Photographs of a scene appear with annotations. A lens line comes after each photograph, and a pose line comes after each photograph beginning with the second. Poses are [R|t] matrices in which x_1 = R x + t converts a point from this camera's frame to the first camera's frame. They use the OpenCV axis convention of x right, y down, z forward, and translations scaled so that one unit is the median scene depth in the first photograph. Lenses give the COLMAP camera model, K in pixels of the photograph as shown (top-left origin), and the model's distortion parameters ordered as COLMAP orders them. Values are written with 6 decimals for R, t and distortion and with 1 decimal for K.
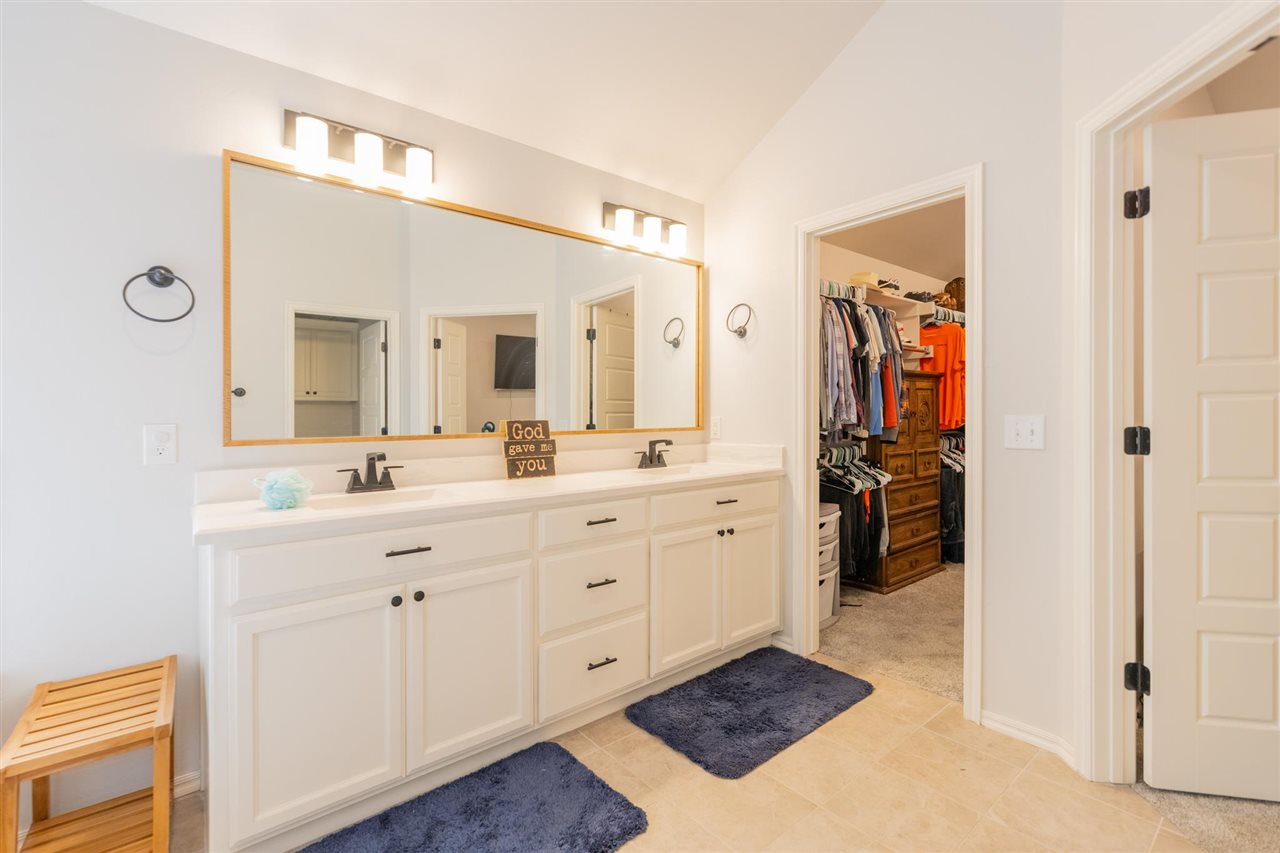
lens RADIAL K [[568.7, 0, 636.0], [0, 568.7, 425.8], [0, 0, 1]] dist [-0.004582, -0.000738]
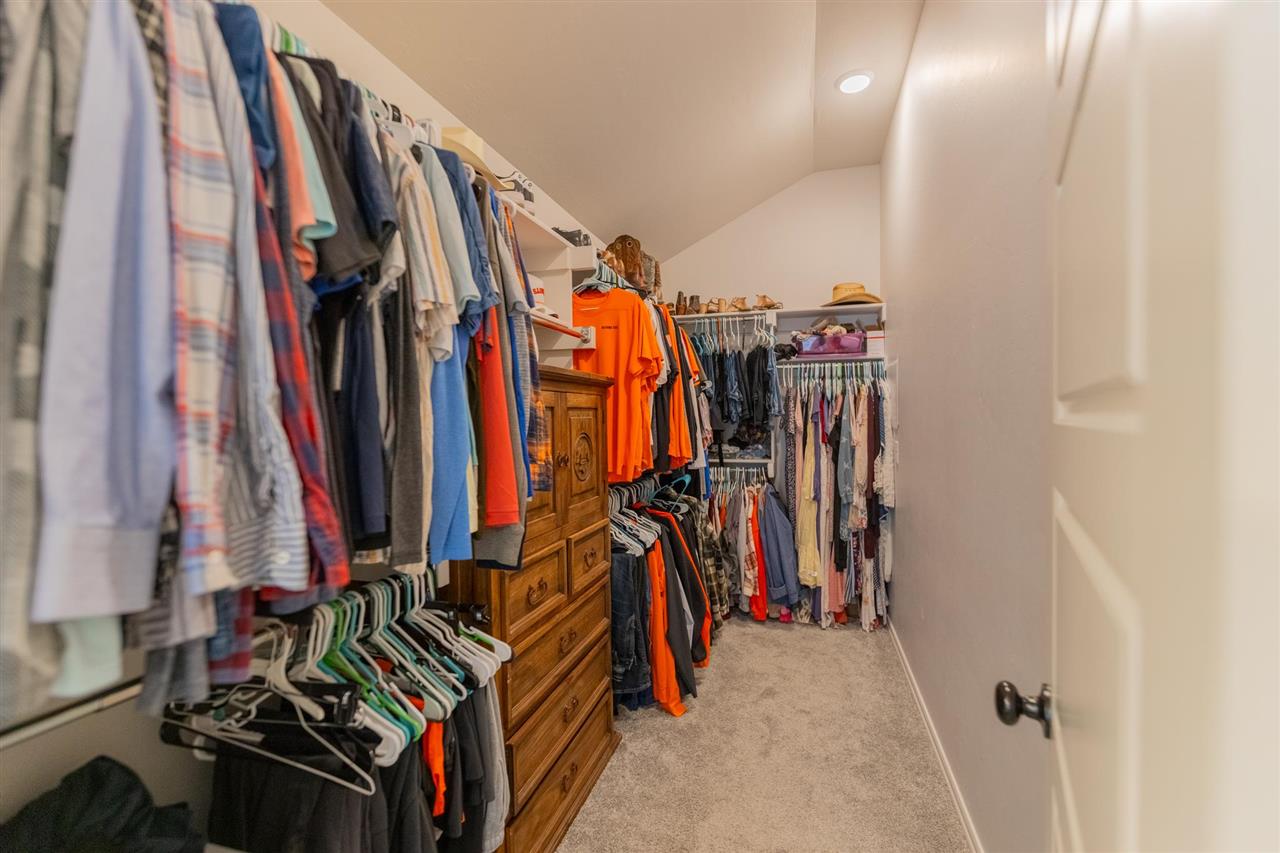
lens RADIAL K [[568.7, 0, 644.2], [0, 568.7, 429.9], [0, 0, 1]] dist [-0.004582, -0.000738]
pose [[0.829835, -0.008649, 0.557941, 0.407554], [0.013562, 0.999897, -0.004671, -0.063512], [-0.557844, 0.011443, 0.829867, 0.826641]]
